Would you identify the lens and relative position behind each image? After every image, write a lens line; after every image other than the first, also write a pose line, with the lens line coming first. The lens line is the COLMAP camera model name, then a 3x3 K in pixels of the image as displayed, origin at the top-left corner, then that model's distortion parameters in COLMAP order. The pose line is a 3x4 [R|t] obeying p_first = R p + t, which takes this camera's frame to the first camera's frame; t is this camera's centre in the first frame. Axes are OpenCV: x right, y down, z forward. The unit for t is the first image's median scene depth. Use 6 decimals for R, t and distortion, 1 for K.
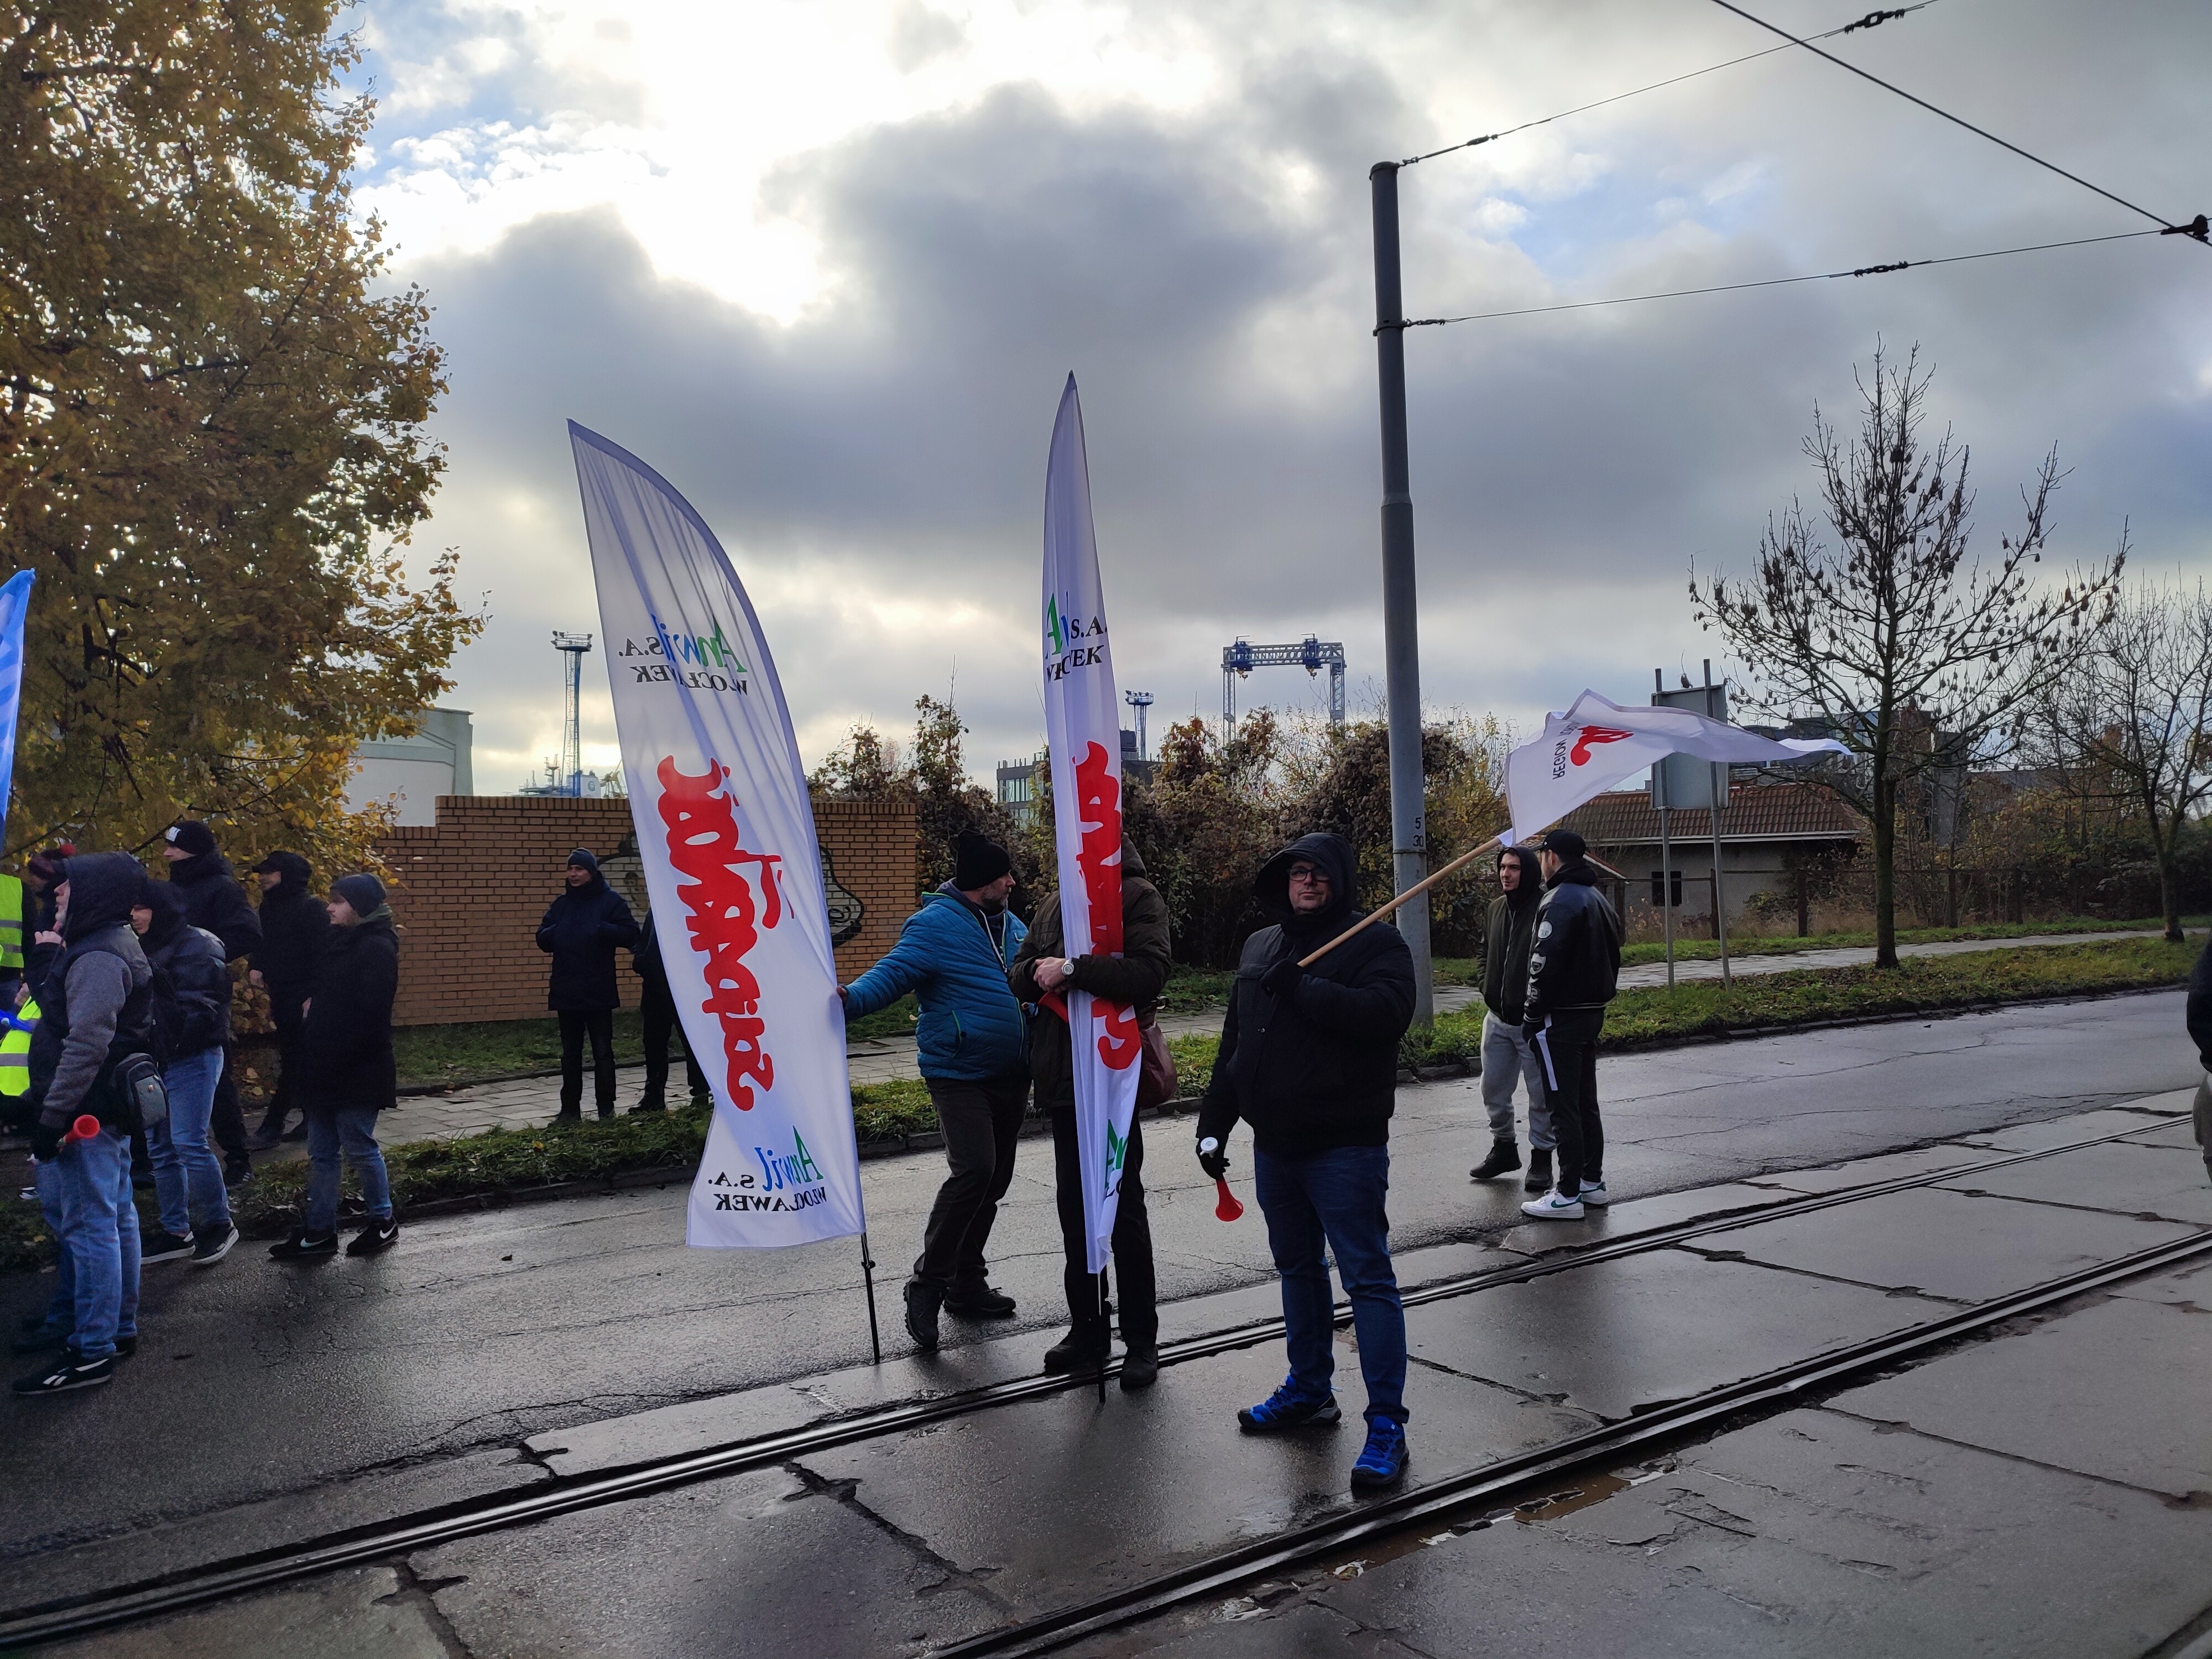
lens RADIAL K [[1613.2, 0, 1106.0], [0, 1613.2, 829.5], [0, 0, 1]] dist [0.053970, -0.042869]
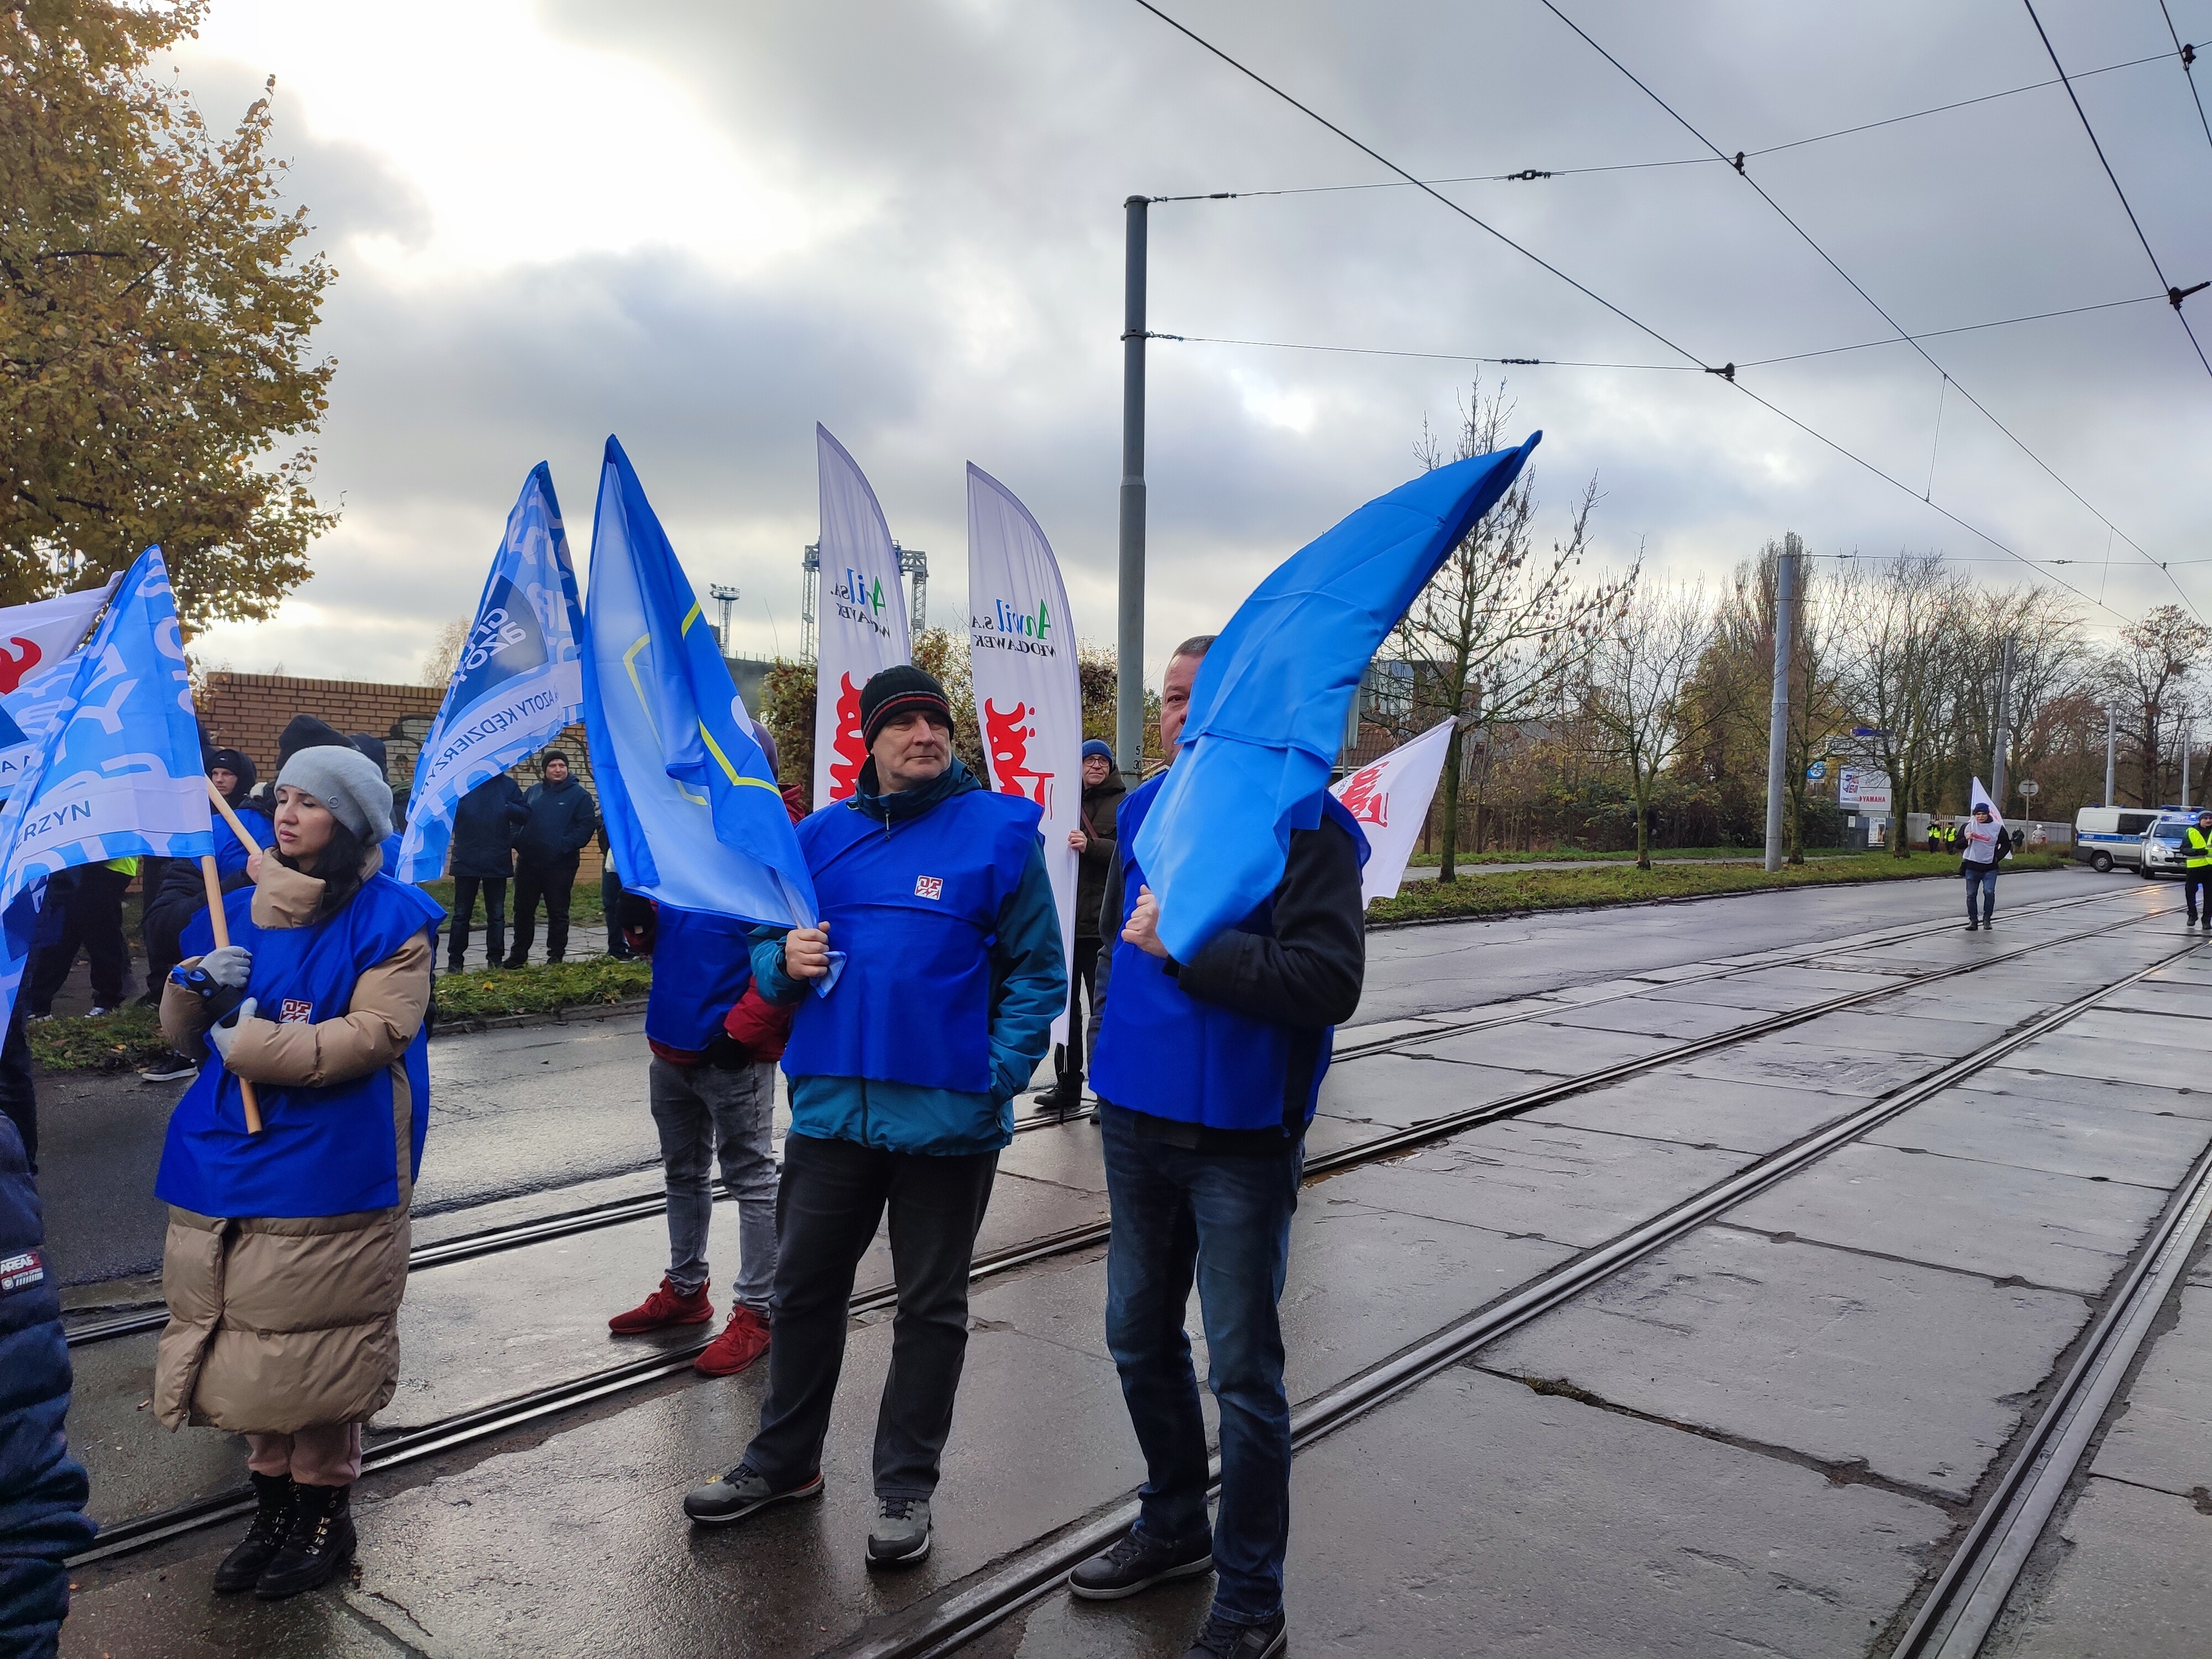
lens RADIAL K [[1644.2, 0, 1106.0], [0, 1644.2, 829.5], [0, 0, 1]] dist [0.034503, 0.004172]
pose [[0.961545, 0.039205, 0.271836, -0.120728], [-0.054633, 0.997283, 0.049417, -0.002983], [-0.269160, -0.062368, 0.961074, -0.140216]]
